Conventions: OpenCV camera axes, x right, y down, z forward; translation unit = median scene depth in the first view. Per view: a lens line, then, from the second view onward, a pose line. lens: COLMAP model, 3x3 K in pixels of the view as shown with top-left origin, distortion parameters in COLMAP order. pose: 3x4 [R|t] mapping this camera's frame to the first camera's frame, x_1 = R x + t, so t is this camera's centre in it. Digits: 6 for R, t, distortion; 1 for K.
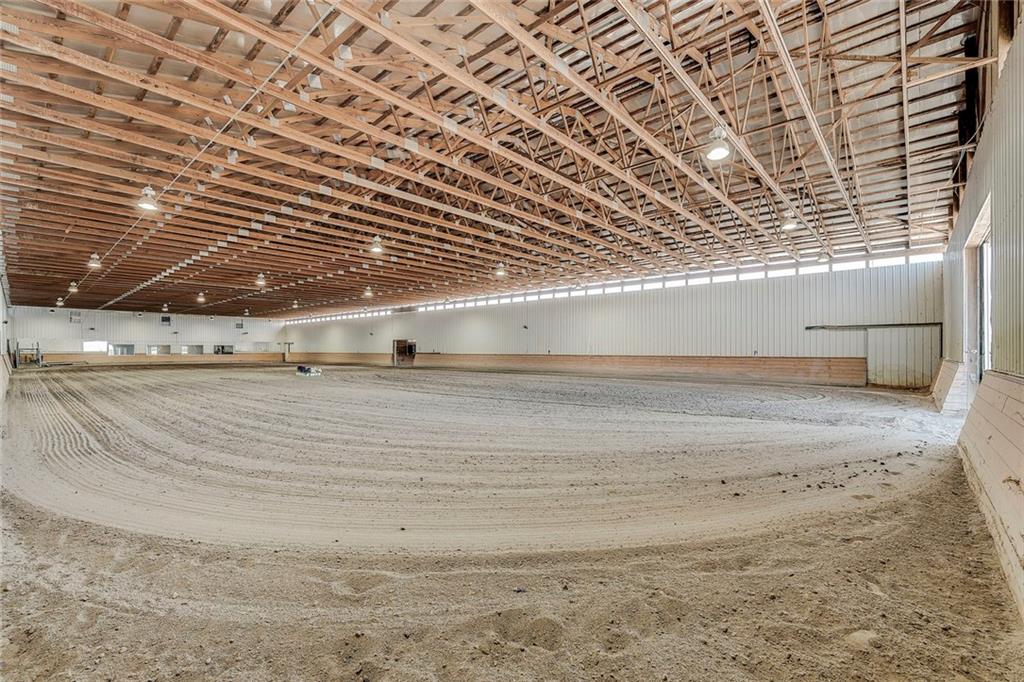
lens RADIAL K [[445.0, 0, 508.4], [0, 445.0, 346.0], [0, 0, 1]] dist [0.001315, 0.000232]
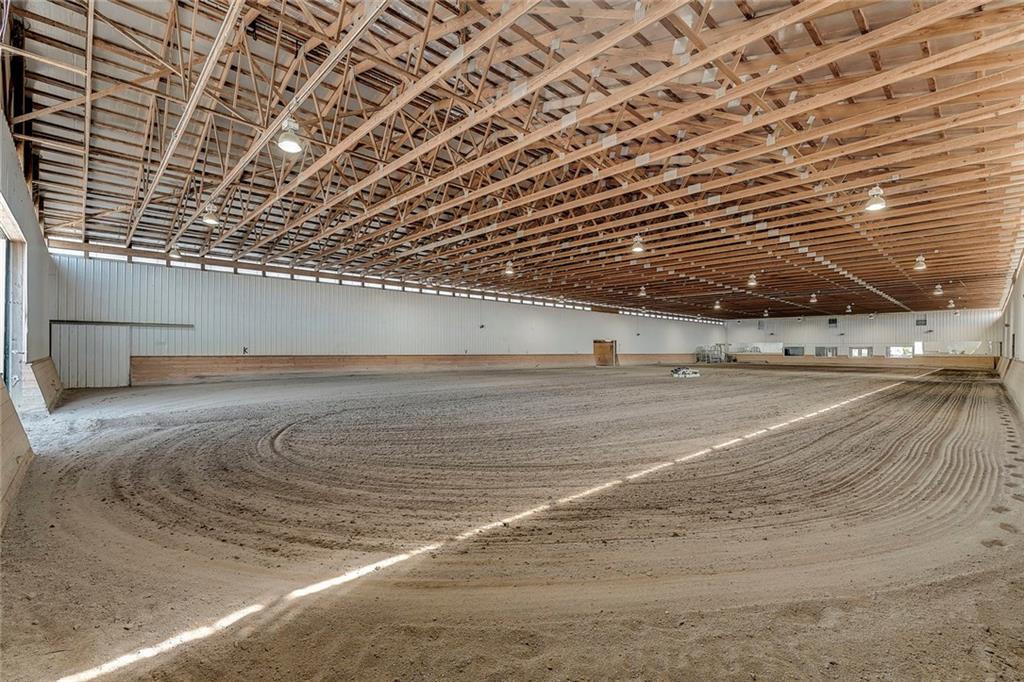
lens RADIAL K [[445.0, 0, 508.6], [0, 445.0, 343.4], [0, 0, 1]] dist [0.001315, 0.000232]
pose [[-0.121850, -0.006985, -0.992524, 0.627993], [-0.004659, 0.999968, -0.006465, 0.000600], [0.992538, 0.003836, -0.121879, 0.731896]]
